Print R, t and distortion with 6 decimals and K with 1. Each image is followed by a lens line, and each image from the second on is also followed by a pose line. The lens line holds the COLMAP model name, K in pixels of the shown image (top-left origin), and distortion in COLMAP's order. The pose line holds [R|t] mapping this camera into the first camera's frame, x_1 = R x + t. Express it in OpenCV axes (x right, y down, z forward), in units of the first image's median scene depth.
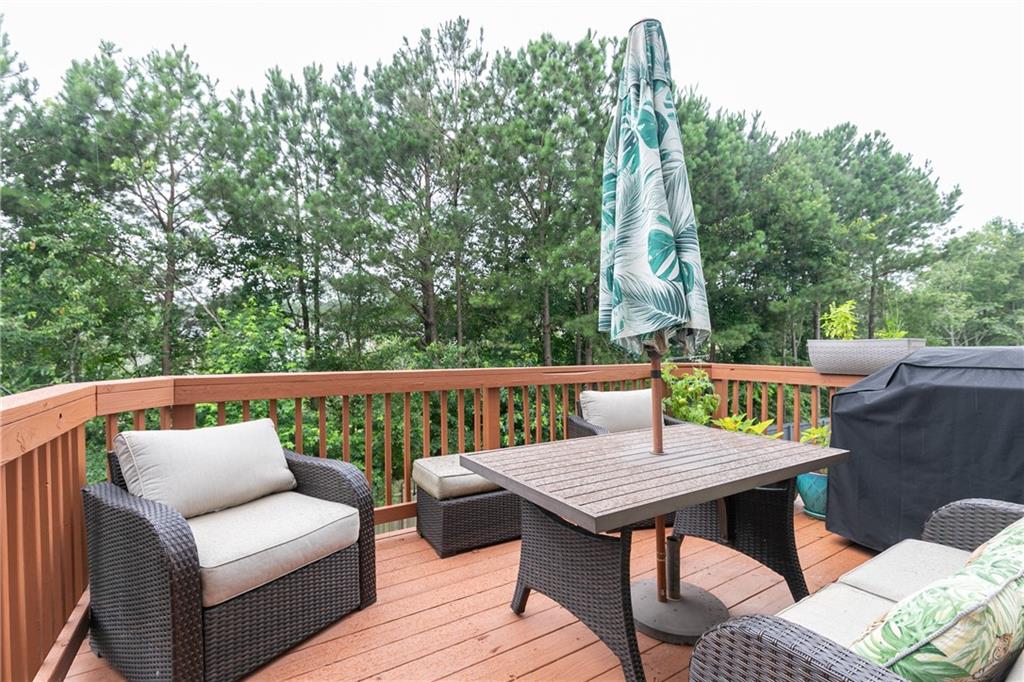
lens RADIAL K [[454.3, 0, 511.3], [0, 454.3, 341.8], [0, 0, 1]] dist [0.003001, -0.000056]
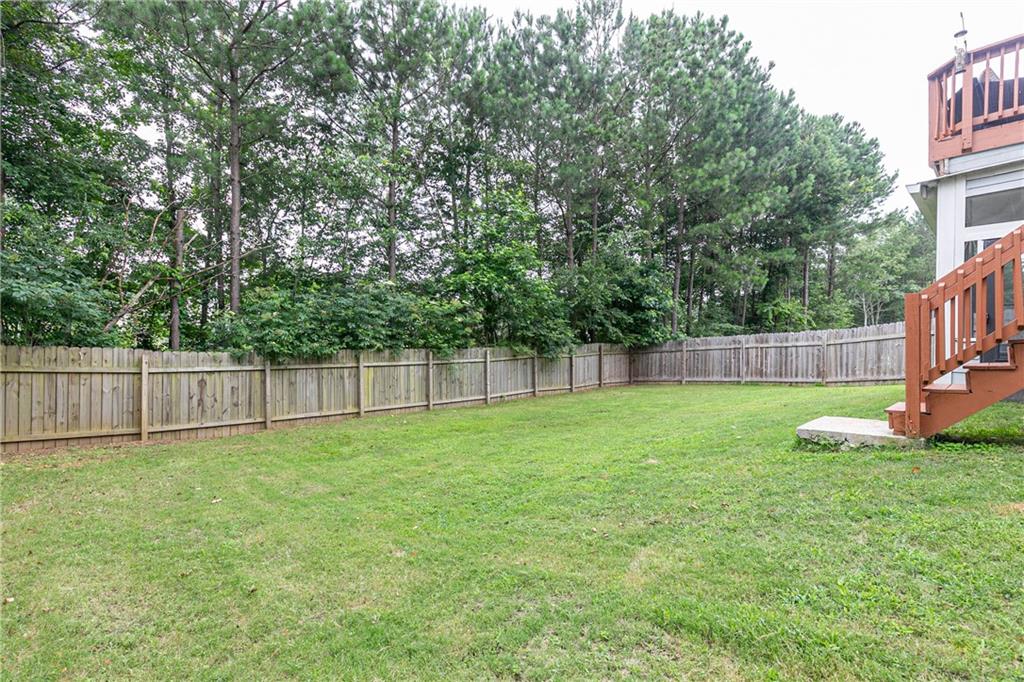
lens RADIAL K [[454.3, 0, 514.5], [0, 454.3, 346.3], [0, 0, 1]] dist [0.003001, -0.000056]
pose [[0.981770, 0.005423, 0.189996, -0.389042], [-0.006417, 0.999969, 0.004613, 0.179566], [-0.189966, -0.005749, 0.981774, -0.118465]]
